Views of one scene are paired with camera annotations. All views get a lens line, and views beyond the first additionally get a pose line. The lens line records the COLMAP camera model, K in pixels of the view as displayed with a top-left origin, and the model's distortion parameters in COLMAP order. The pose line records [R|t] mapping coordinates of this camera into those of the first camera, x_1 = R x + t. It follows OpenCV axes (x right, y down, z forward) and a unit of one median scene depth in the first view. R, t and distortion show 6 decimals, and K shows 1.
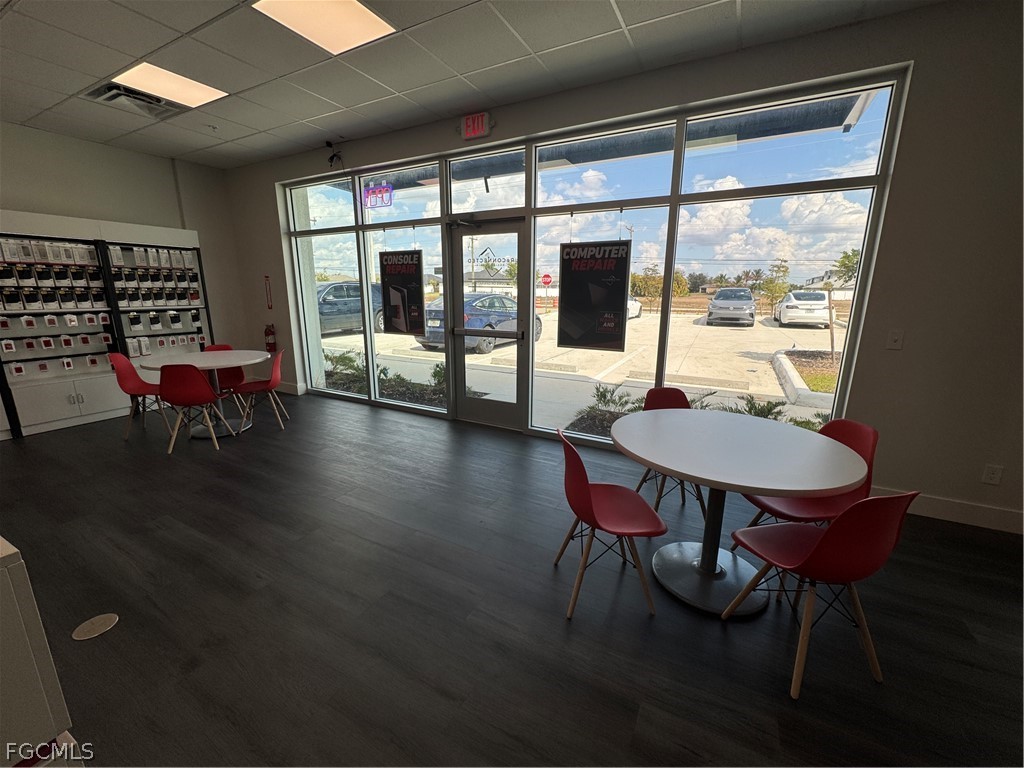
lens RADIAL K [[408.8, 0, 513.0], [0, 408.8, 385.0], [0, 0, 1]] dist [-0.003455, 0.000108]
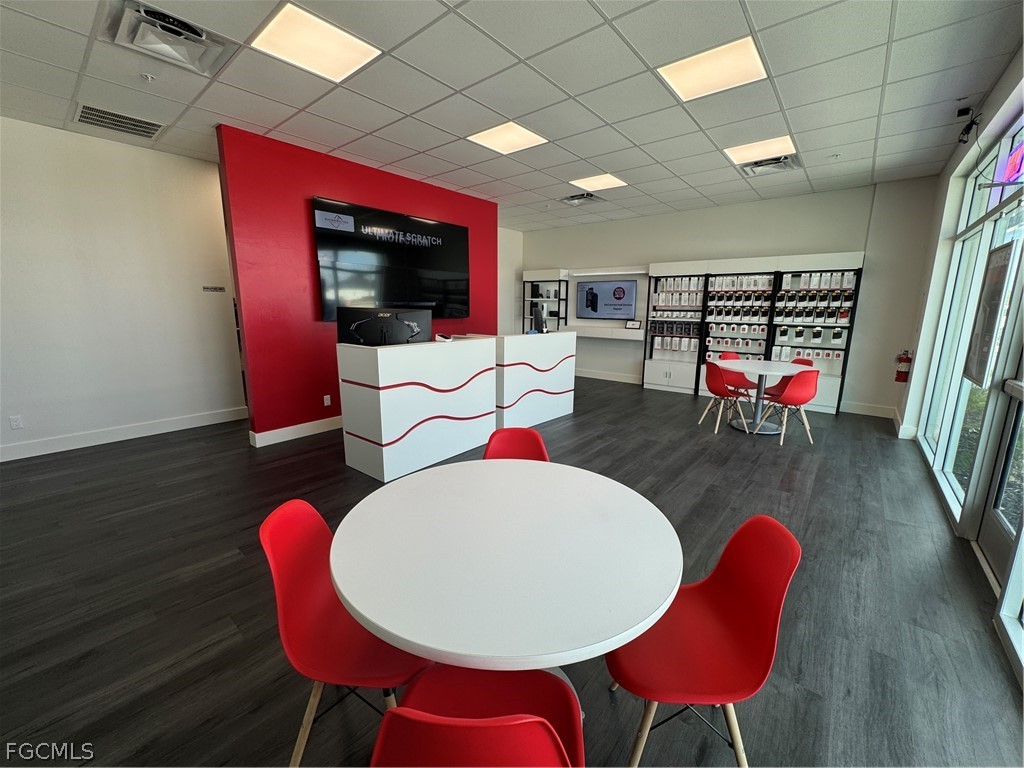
lens RADIAL K [[408.8, 0, 508.7], [0, 408.8, 383.6], [0, 0, 1]] dist [-0.003455, 0.000108]
pose [[-0.203502, 0.177065, -0.962930, 0.487149], [-0.228720, 0.947700, 0.222602, -0.100370], [0.951984, 0.265542, -0.152361, 0.448806]]
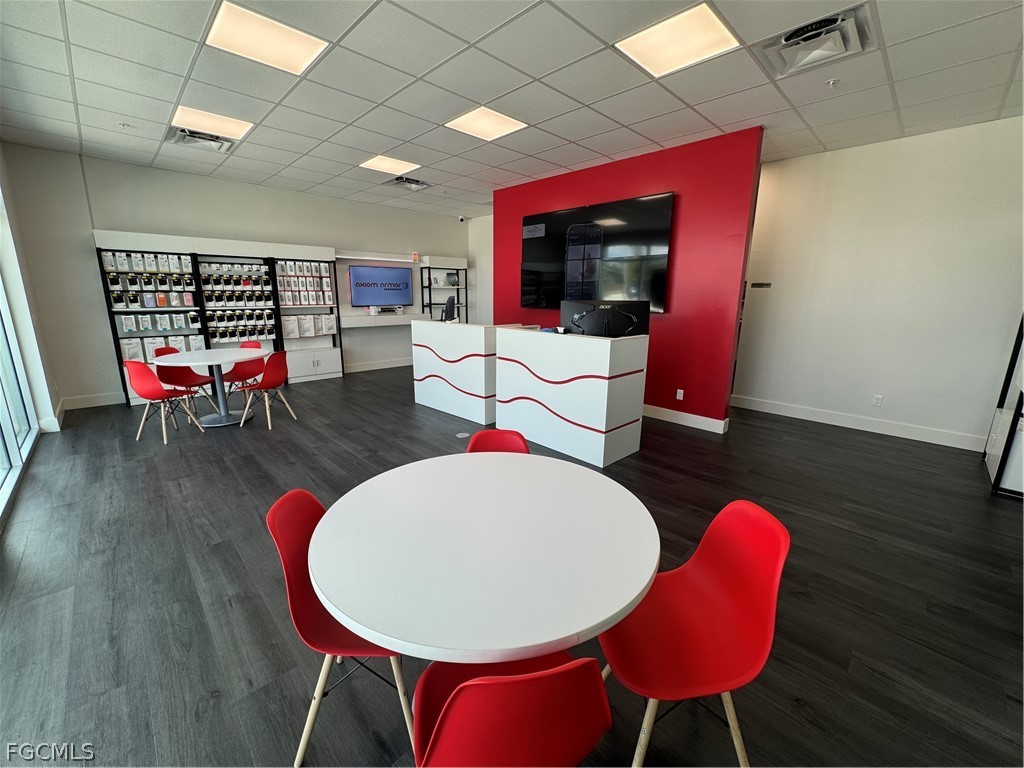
lens RADIAL K [[408.8, 0, 509.8], [0, 408.8, 382.8], [0, 0, 1]] dist [-0.003455, 0.000108]
pose [[-0.954952, -0.083862, 0.284663, -2.332646], [0.045328, 0.906763, 0.419197, -0.470063], [-0.293277, 0.413216, -0.862114, 1.947618]]
